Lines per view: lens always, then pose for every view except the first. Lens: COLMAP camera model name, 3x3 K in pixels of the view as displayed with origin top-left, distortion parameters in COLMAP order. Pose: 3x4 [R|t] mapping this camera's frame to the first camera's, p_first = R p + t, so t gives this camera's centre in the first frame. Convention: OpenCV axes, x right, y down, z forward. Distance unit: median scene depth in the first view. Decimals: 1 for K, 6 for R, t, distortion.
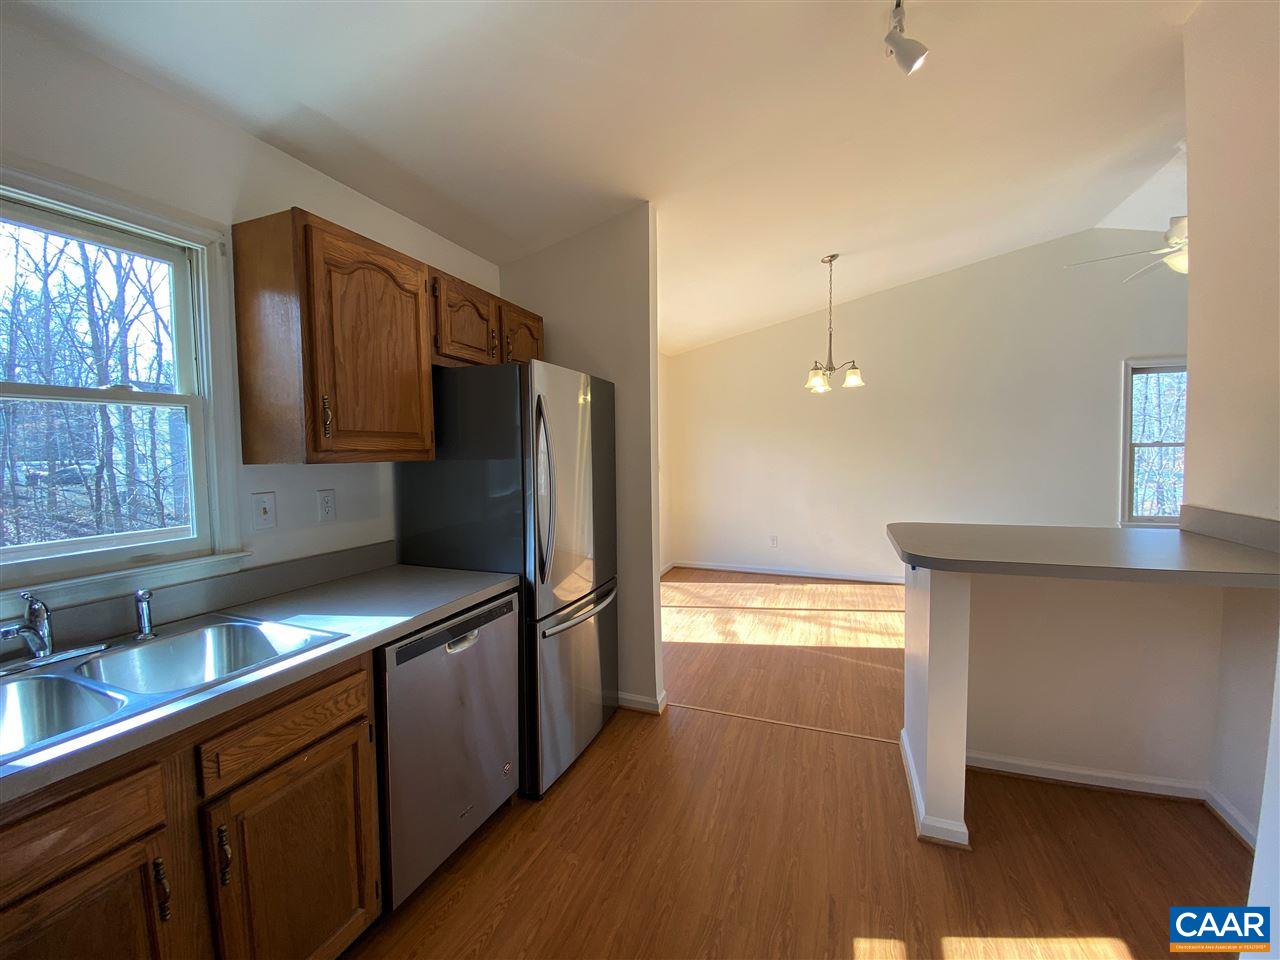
lens RADIAL K [[518.2, 0, 638.4], [0, 518.2, 471.7], [0, 0, 1]] dist [-0.001480, -0.000486]
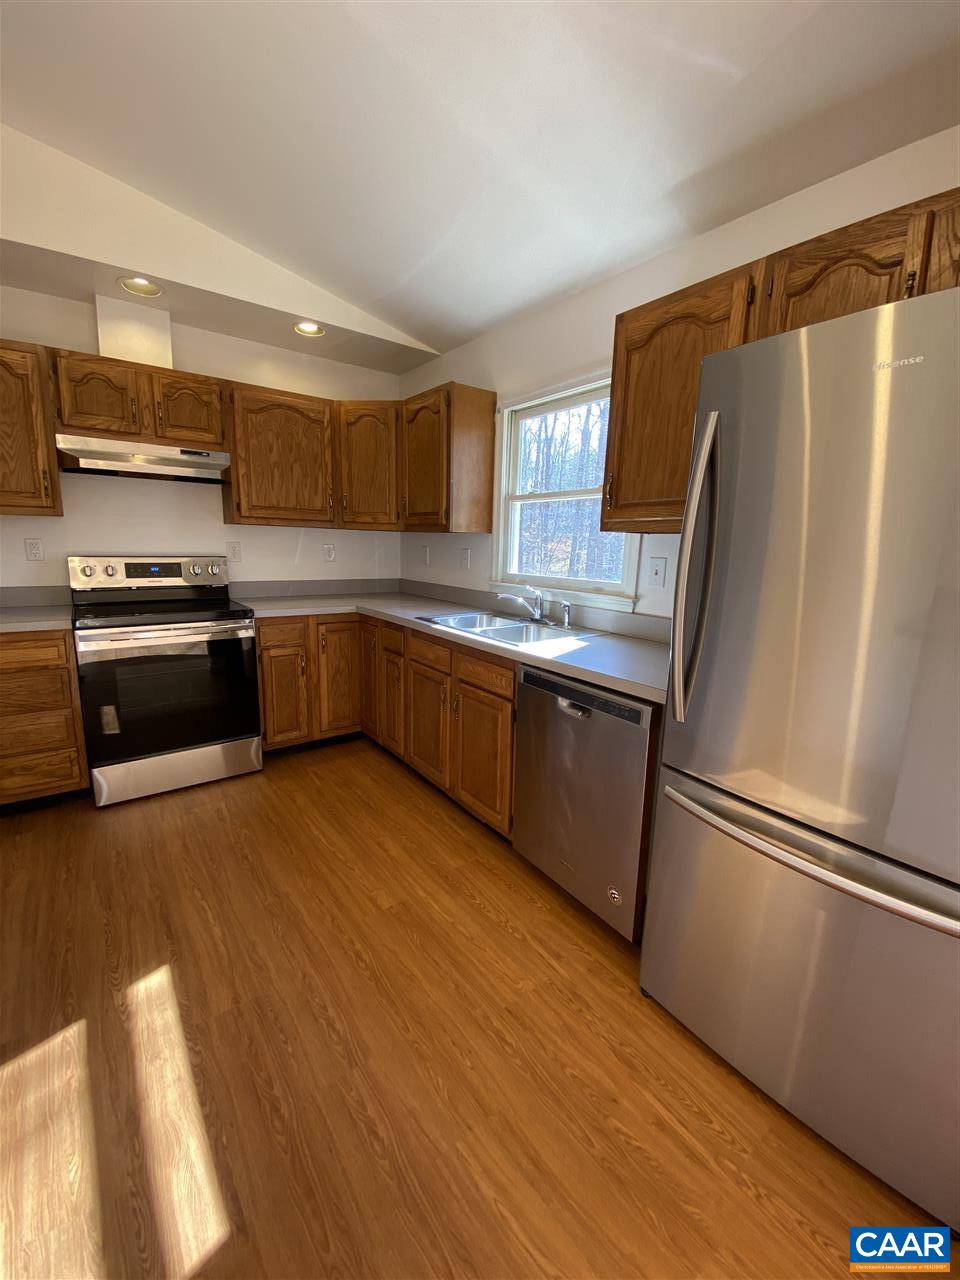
lens RADIAL K [[518.2, 0, 480.2], [0, 518.2, 642.7], [0, 0, 1]] dist [-0.001480, -0.000486]
pose [[-0.521442, 0.153548, -0.839358, 0.585371], [-0.071931, 0.972264, 0.222548, -0.007496], [0.850249, 0.176422, -0.495935, 1.321380]]
